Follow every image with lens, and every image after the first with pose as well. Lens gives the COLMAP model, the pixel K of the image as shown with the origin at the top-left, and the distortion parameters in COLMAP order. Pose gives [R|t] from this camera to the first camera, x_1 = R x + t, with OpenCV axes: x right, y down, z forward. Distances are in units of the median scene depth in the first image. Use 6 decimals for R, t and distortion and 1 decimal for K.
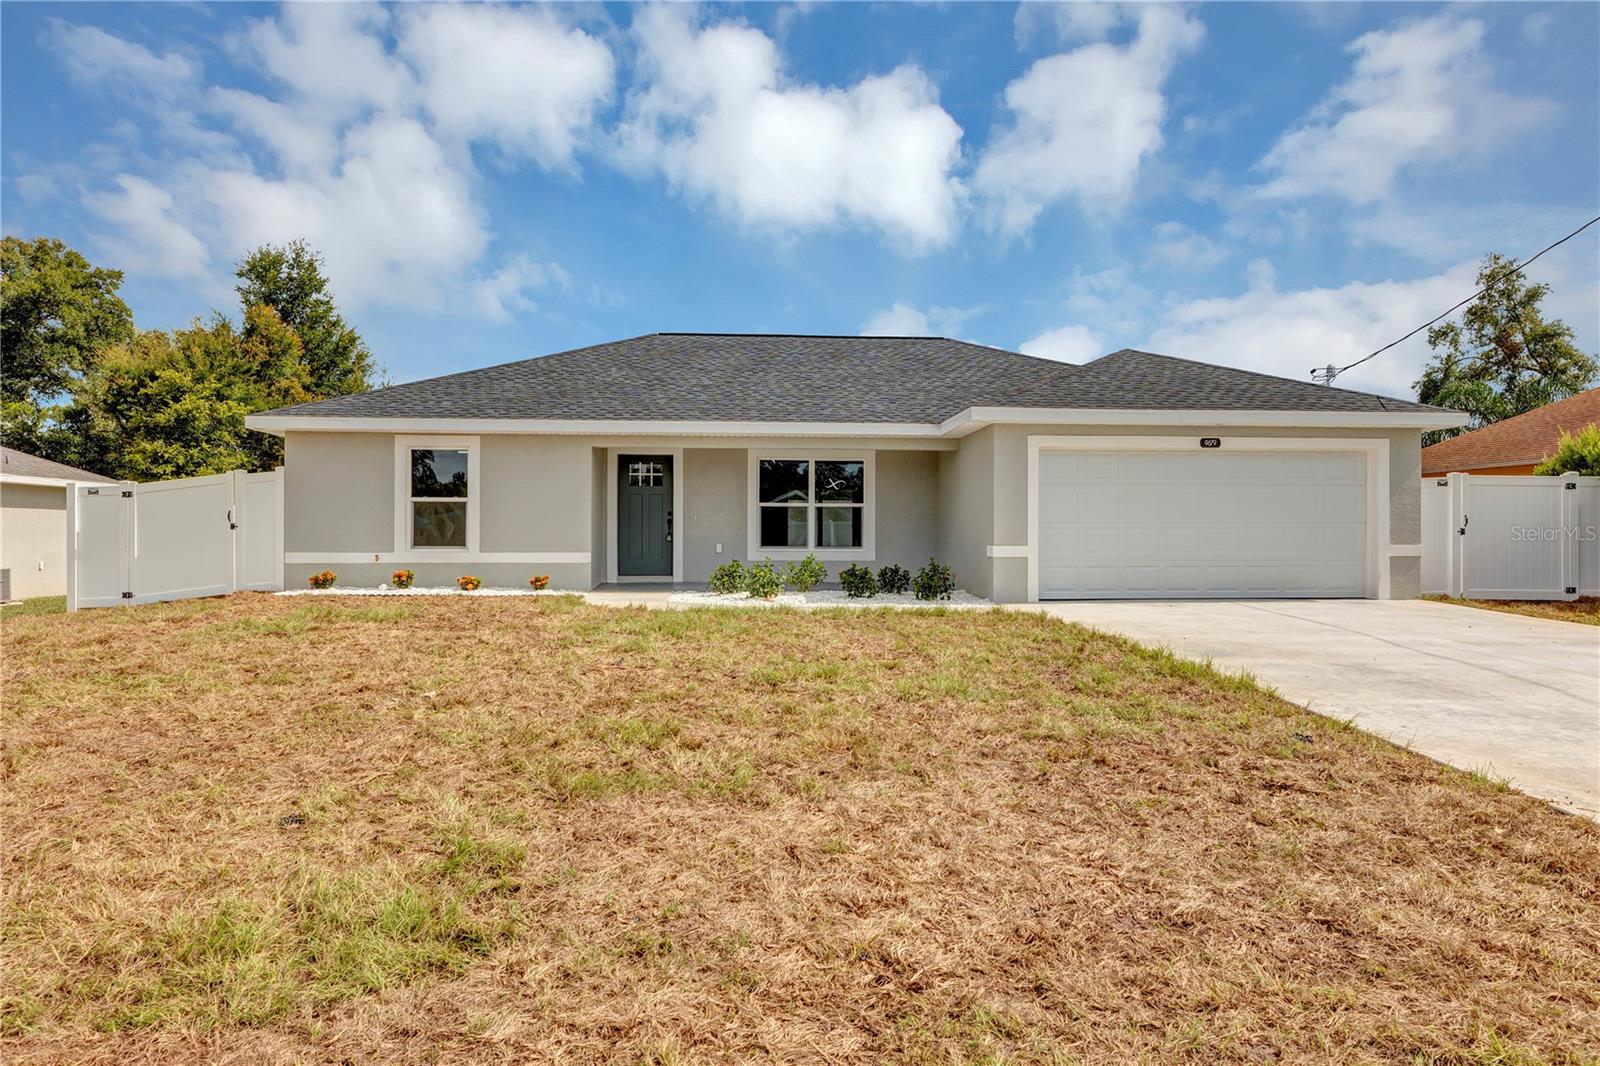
lens RADIAL K [[1137.6, 0, 799.9], [0, 1137.6, 537.1], [0, 0, 1]] dist [0.005099, 0.002719]
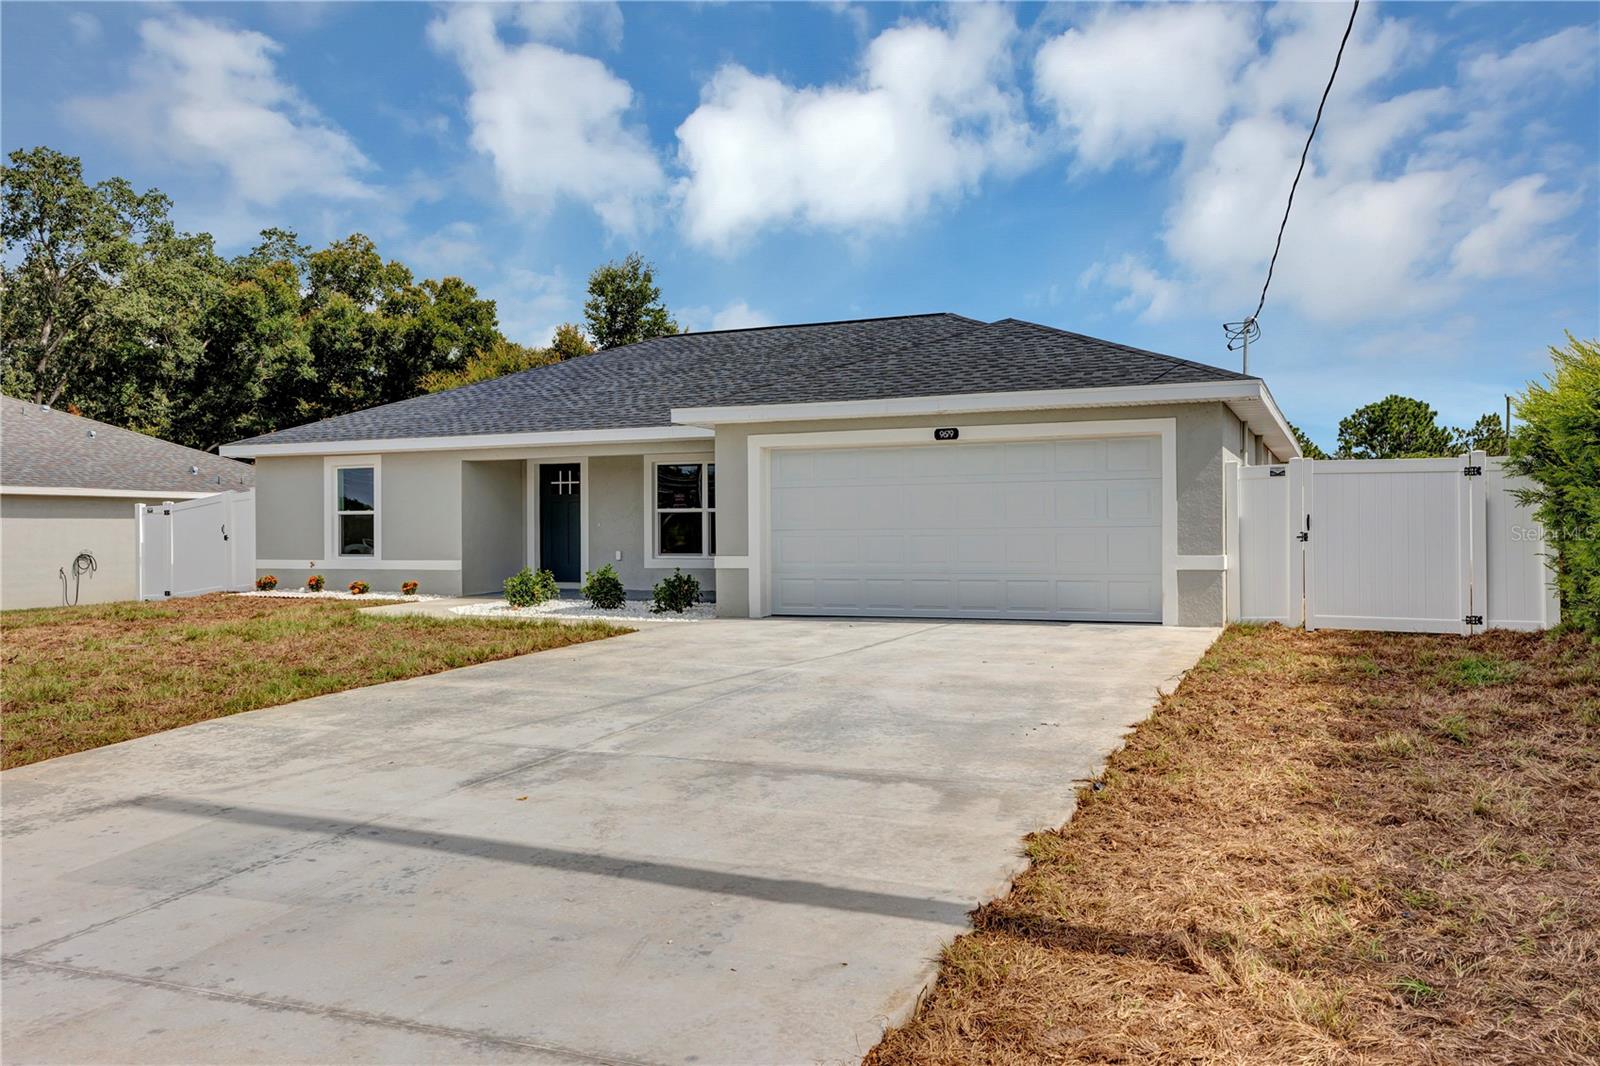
lens RADIAL K [[1294.6, 0, 799.7], [0, 1294.6, 531.3], [0, 0, 1]] dist [-0.005852, 0.000068]
pose [[0.870641, -0.007353, -0.491864, 0.691404], [0.007775, 0.999969, -0.001187, -0.009807], [0.491857, -0.002791, 0.870671, 0.105811]]
